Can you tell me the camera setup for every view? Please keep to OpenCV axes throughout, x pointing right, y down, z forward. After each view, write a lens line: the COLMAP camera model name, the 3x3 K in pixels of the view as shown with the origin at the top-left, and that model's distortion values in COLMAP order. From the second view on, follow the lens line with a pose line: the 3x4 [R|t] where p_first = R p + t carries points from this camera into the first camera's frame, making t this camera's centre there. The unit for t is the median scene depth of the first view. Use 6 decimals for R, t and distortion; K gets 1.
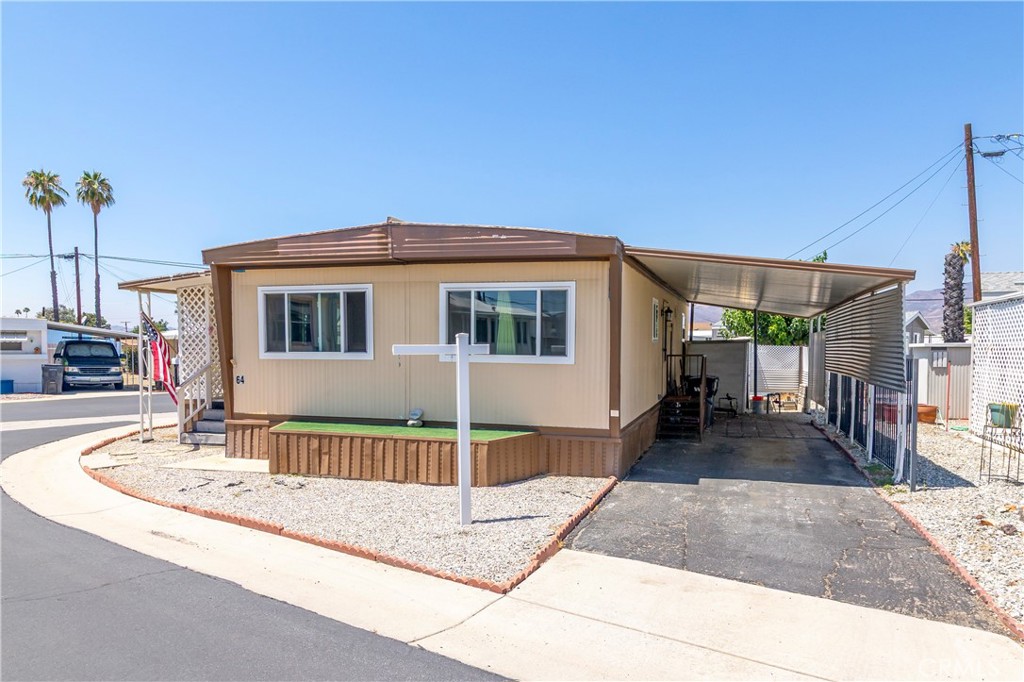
lens RADIAL K [[493.2, 0, 609.6], [0, 493.2, 331.2], [0, 0, 1]] dist [0.000213, -0.000010]
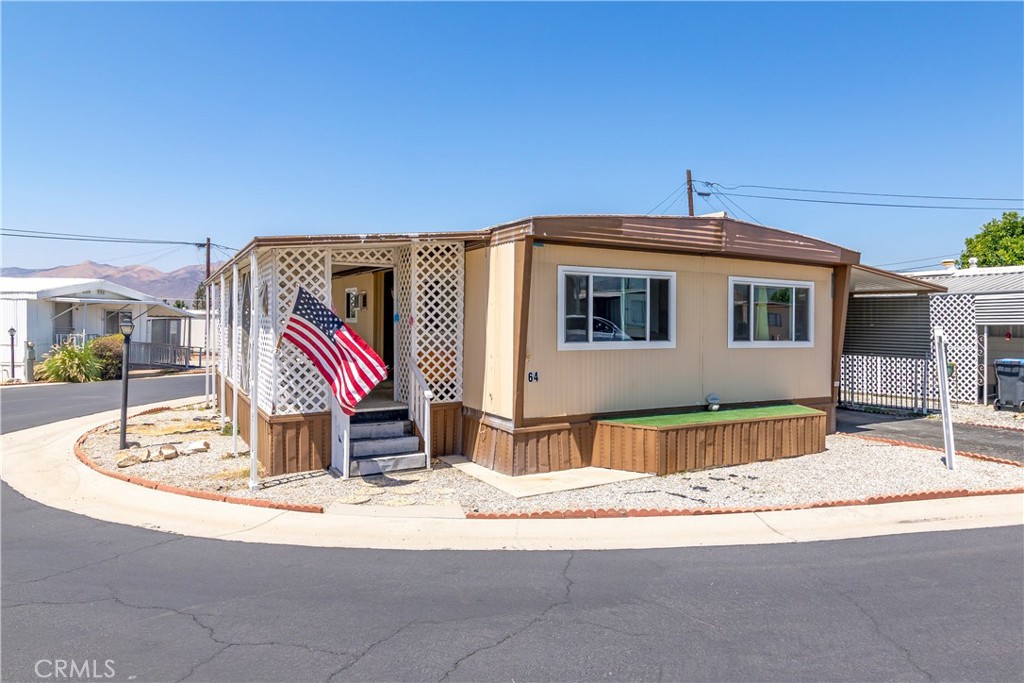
lens RADIAL K [[488.5, 0, 517.9], [0, 488.5, 298.5], [0, 0, 1]] dist [0.000356, -0.000182]
pose [[0.826140, 0.030403, 0.562644, -1.351073], [-0.016757, 0.999427, -0.029400, -0.008138], [-0.563216, 0.014860, 0.826176, 0.376013]]
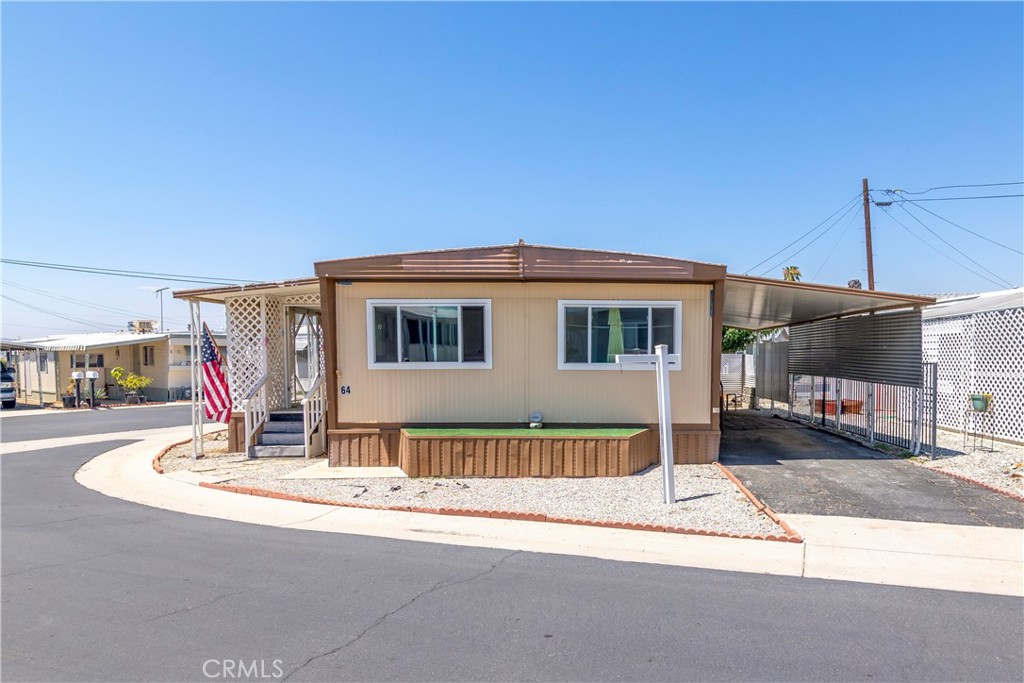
lens RADIAL K [[453.5, 0, 615.4], [0, 453.5, 342.5], [0, 0, 1]] dist [-0.000351, -0.000014]
pose [[0.978355, -0.000492, 0.206932, -0.435858], [-0.000150, 0.999995, 0.003083, -0.003473], [-0.206933, -0.003047, 0.978350, -0.037252]]
